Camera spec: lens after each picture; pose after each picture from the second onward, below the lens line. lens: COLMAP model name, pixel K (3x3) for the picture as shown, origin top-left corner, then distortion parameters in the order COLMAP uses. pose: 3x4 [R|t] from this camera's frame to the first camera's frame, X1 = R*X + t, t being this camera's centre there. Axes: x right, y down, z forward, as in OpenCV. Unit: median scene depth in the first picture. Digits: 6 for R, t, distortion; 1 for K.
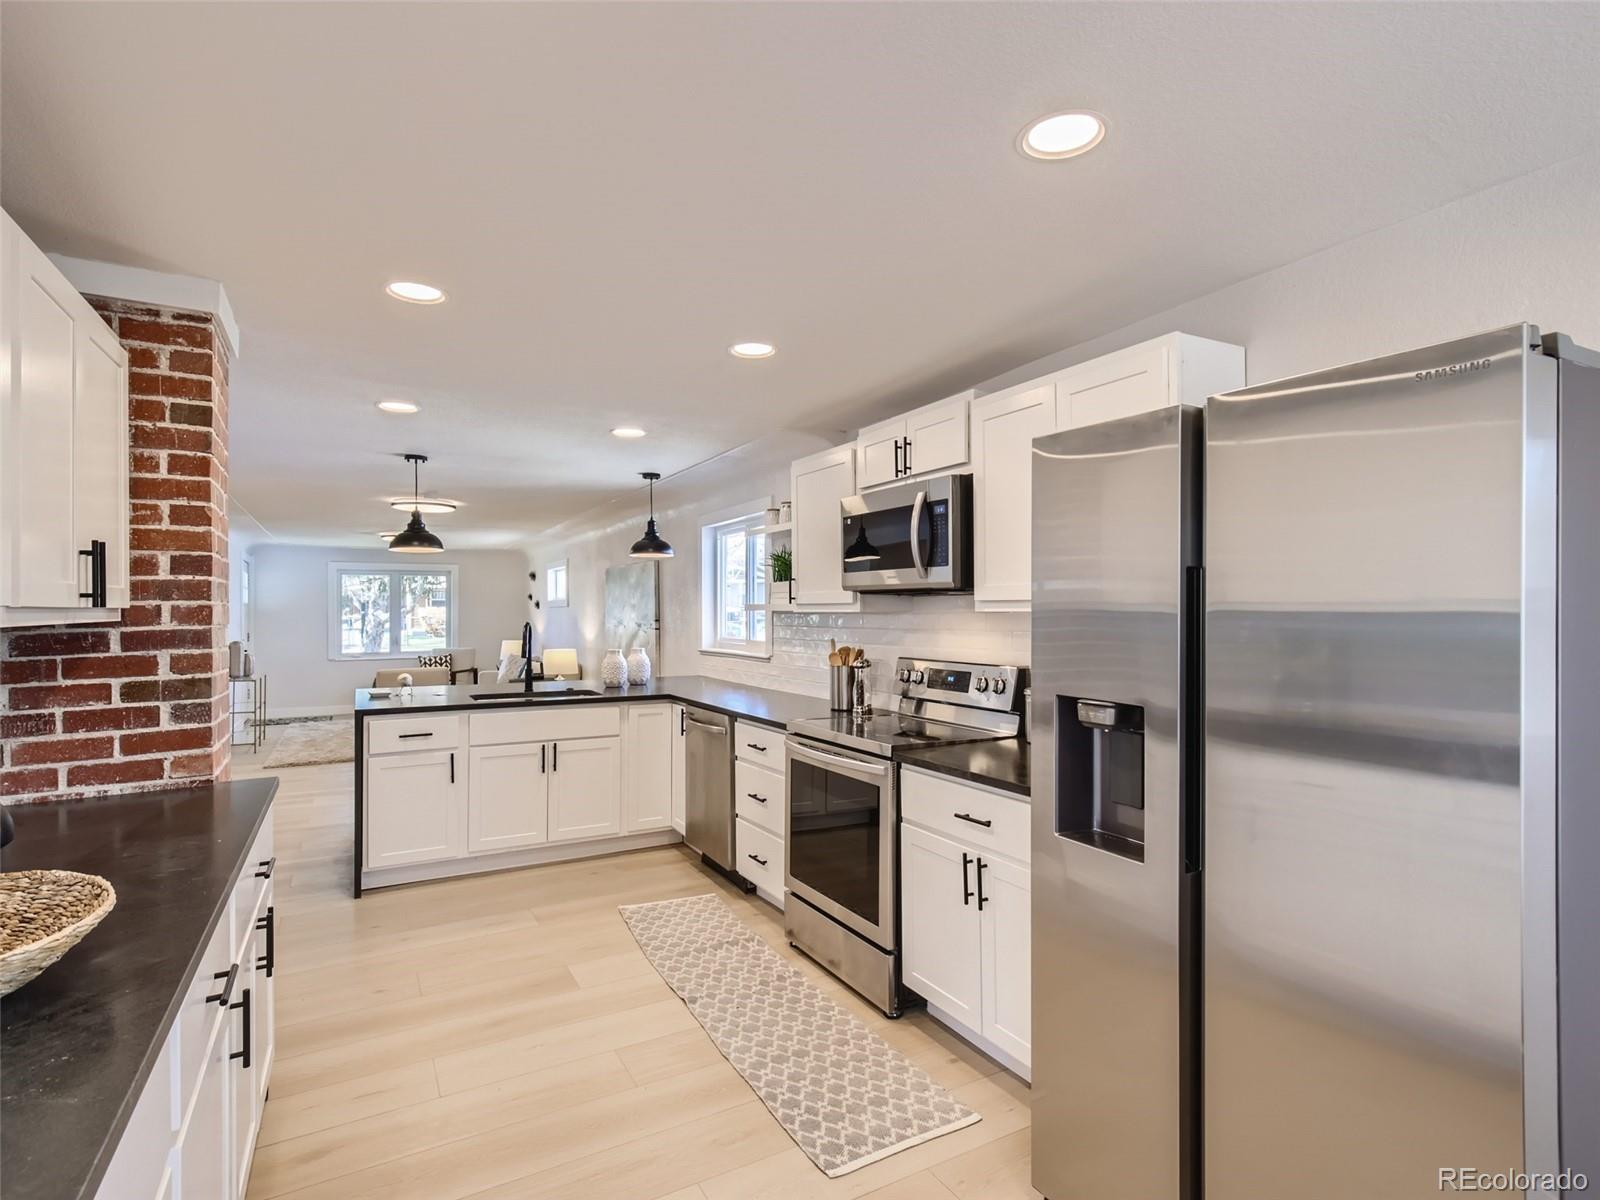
lens RADIAL K [[831.6, 0, 809.9], [0, 831.6, 597.2], [0, 0, 1]] dist [0.002158, 0.000314]
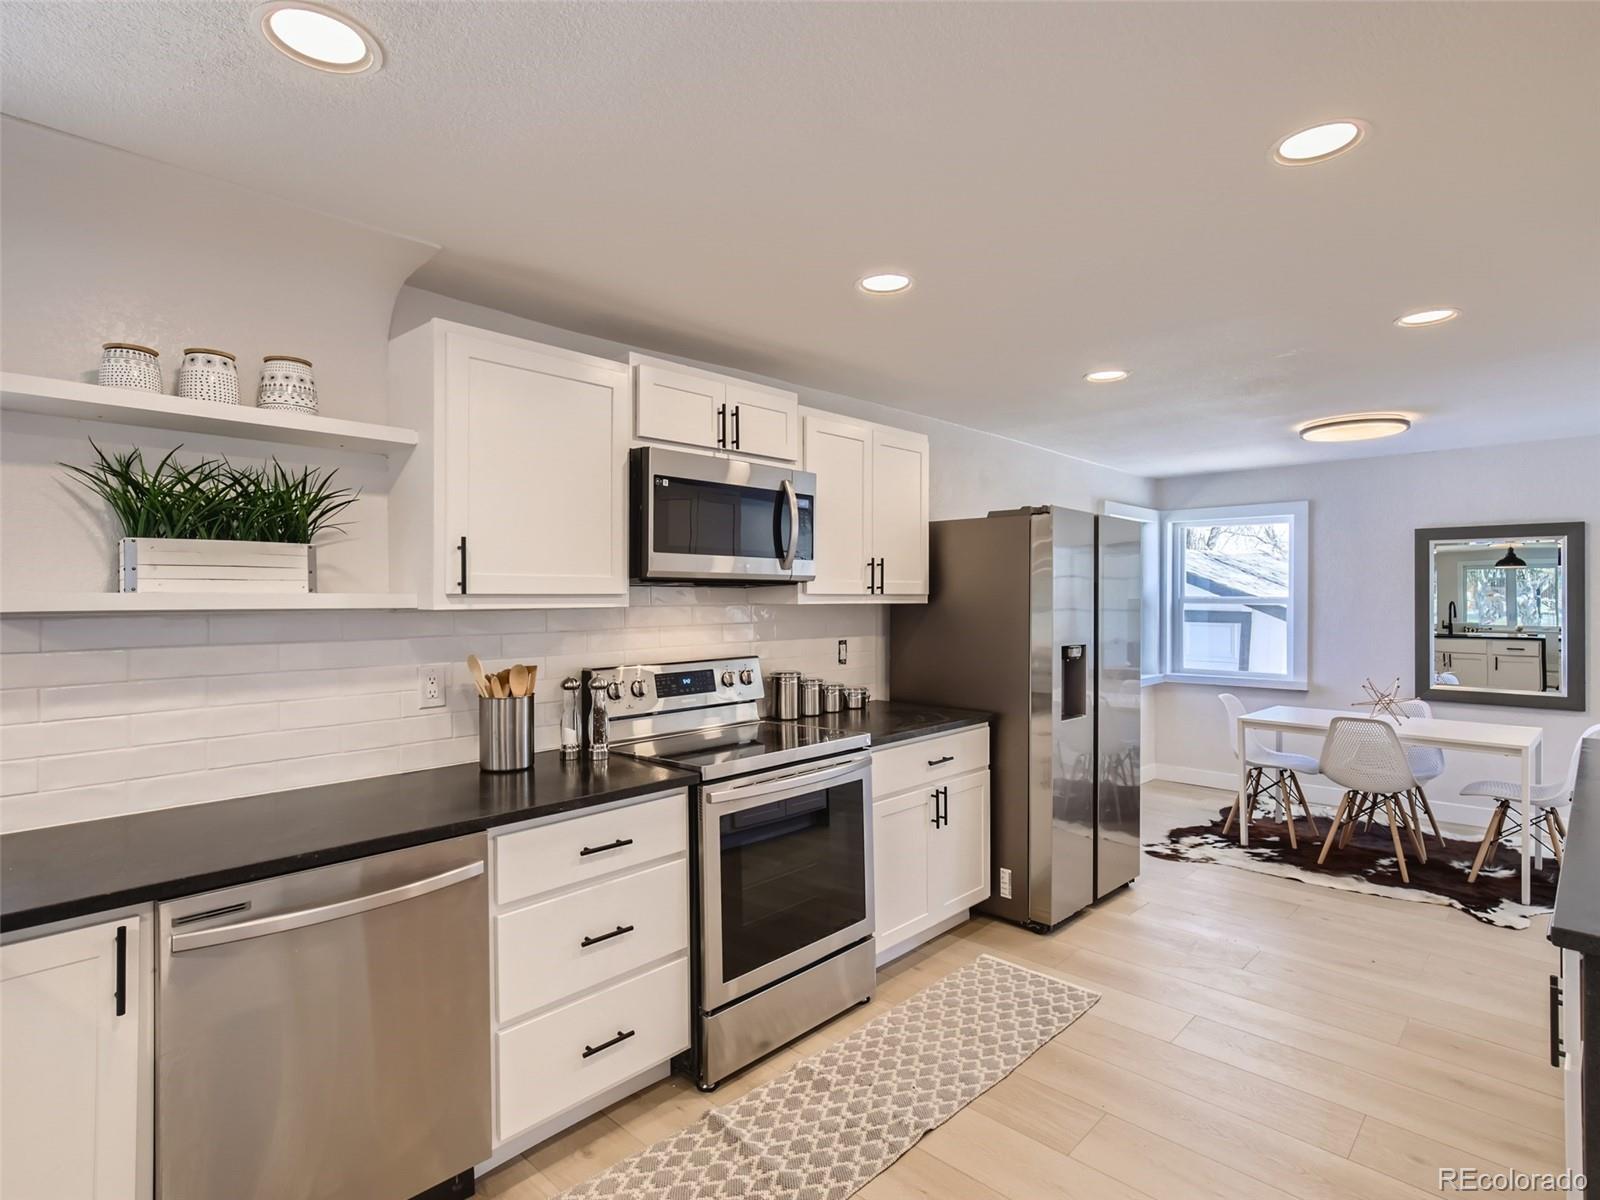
lens RADIAL K [[831.6, 0, 809.9], [0, 831.6, 597.2], [0, 0, 1]] dist [0.002158, 0.000314]
pose [[-0.302896, 0.005888, 0.953005, -0.784788], [-0.004981, 0.999957, -0.007761, 0.016291], [-0.953010, -0.007097, -0.302854, 1.259887]]
